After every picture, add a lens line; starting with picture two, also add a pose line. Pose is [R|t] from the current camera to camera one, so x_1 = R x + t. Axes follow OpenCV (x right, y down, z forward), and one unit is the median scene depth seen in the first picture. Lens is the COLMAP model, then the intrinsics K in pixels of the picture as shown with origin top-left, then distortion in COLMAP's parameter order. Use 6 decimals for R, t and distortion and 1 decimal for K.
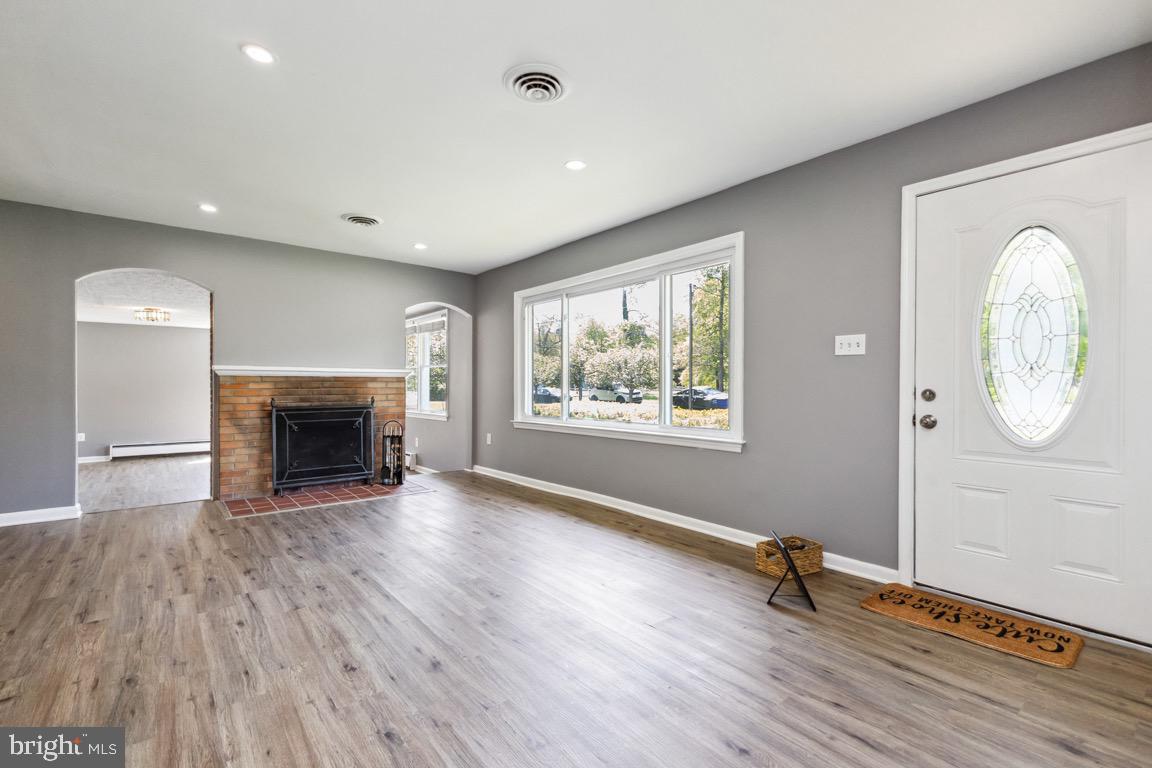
lens RADIAL K [[518.0, 0, 578.8], [0, 518.0, 384.8], [0, 0, 1]] dist [0.020196, -0.000266]
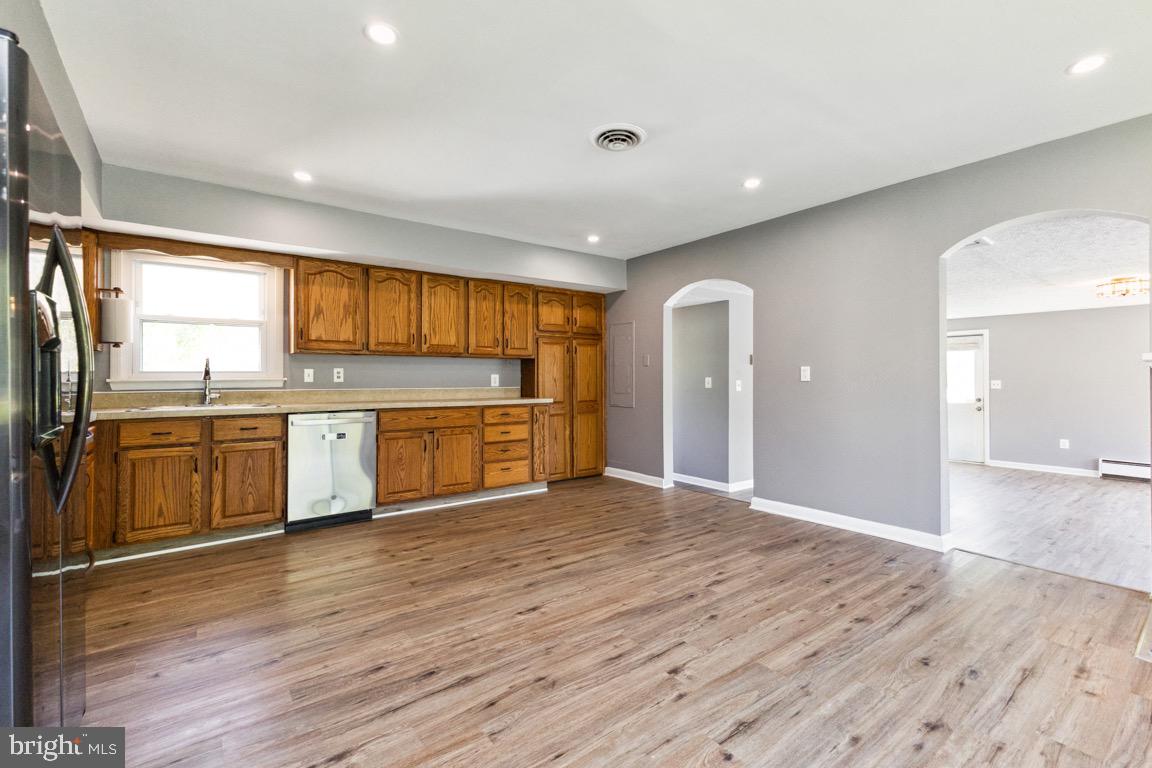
lens RADIAL K [[503.3, 0, 574.2], [0, 503.3, 378.0], [0, 0, 1]] dist [0.014458, -0.000300]
pose [[-0.039711, -0.001974, -0.999209, -0.174891], [-0.001856, 0.999996, -0.001902, -0.010663], [0.999210, 0.001779, -0.039714, 0.521587]]
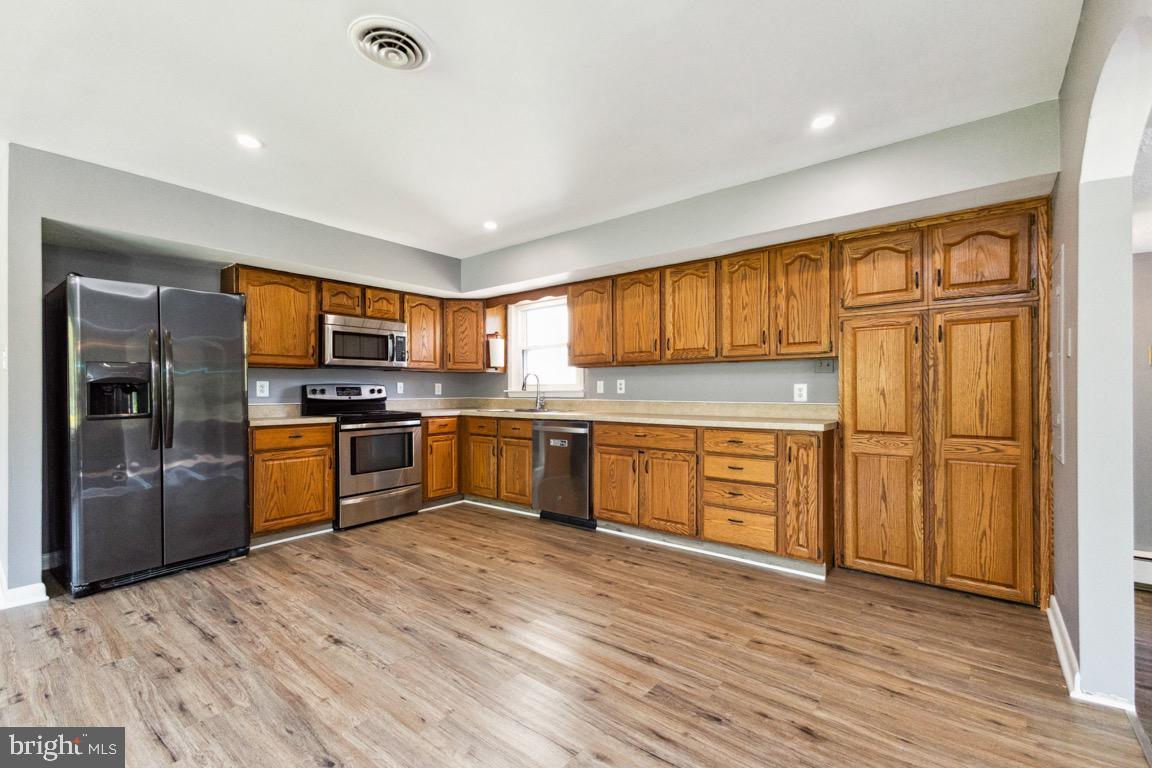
lens RADIAL K [[501.5, 0, 580.0], [0, 501.5, 388.5], [0, 0, 1]] dist [0.015371, -0.000208]
pose [[-0.977117, 0.002775, -0.212684, -0.968966], [0.002368, 0.999995, 0.002168, -0.016481], [0.212689, 0.001615, -0.977119, 1.086064]]
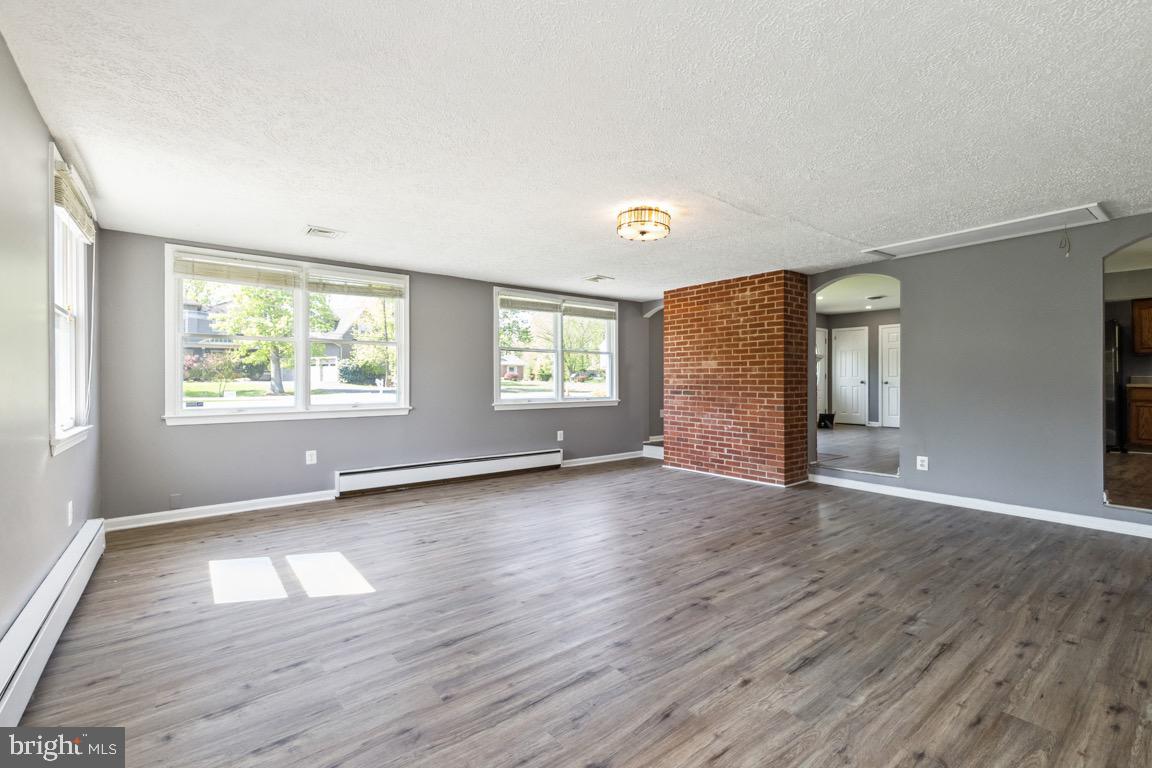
lens RADIAL K [[498.9, 0, 582.5], [0, 498.9, 379.9], [0, 0, 1]] dist [0.020984, -0.008584]
pose [[0.014380, 0.004389, 0.999887, -2.376423], [0.000289, 0.999990, -0.004394, 0.037859], [-0.999897, 0.000352, 0.014378, 1.927953]]
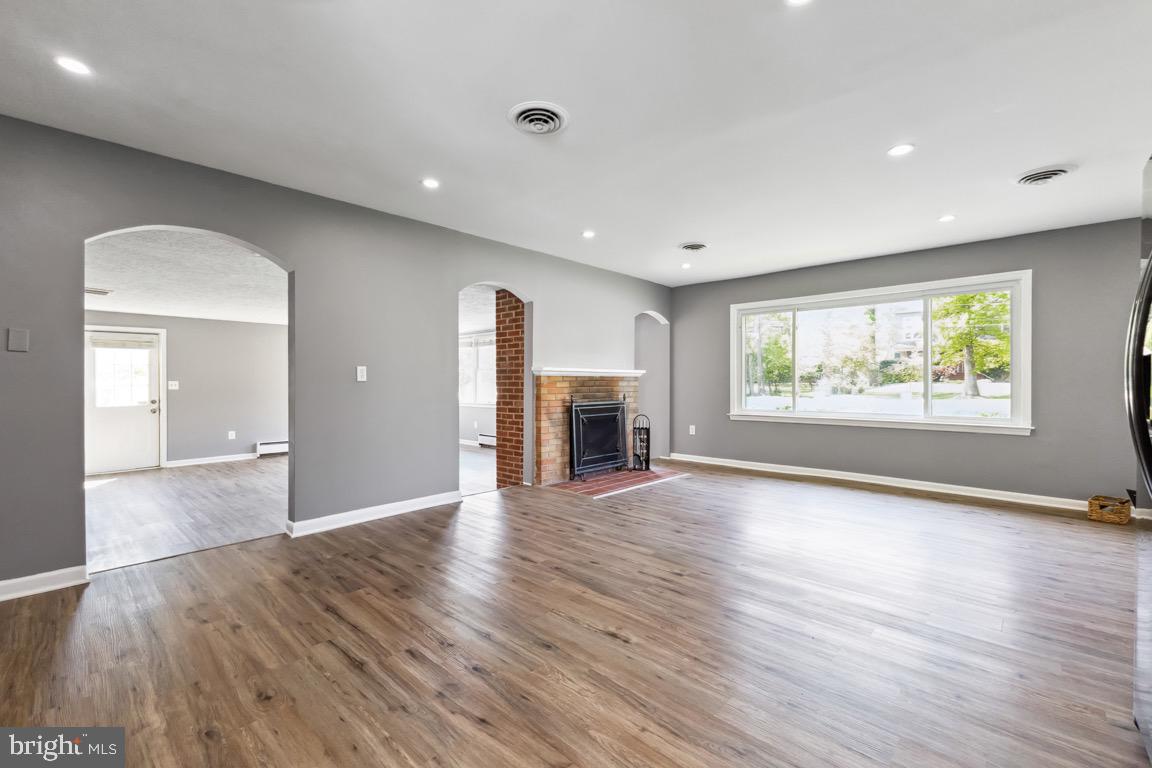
lens RADIAL K [[498.9, 0, 582.5], [0, 498.9, 379.9], [0, 0, 1]] dist [0.020984, -0.008584]
pose [[0.990510, 0.000264, 0.137438, -0.928766], [0.000175, 0.999995, -0.003181, -0.006848], [-0.137438, 0.003175, 0.990505, -0.117506]]
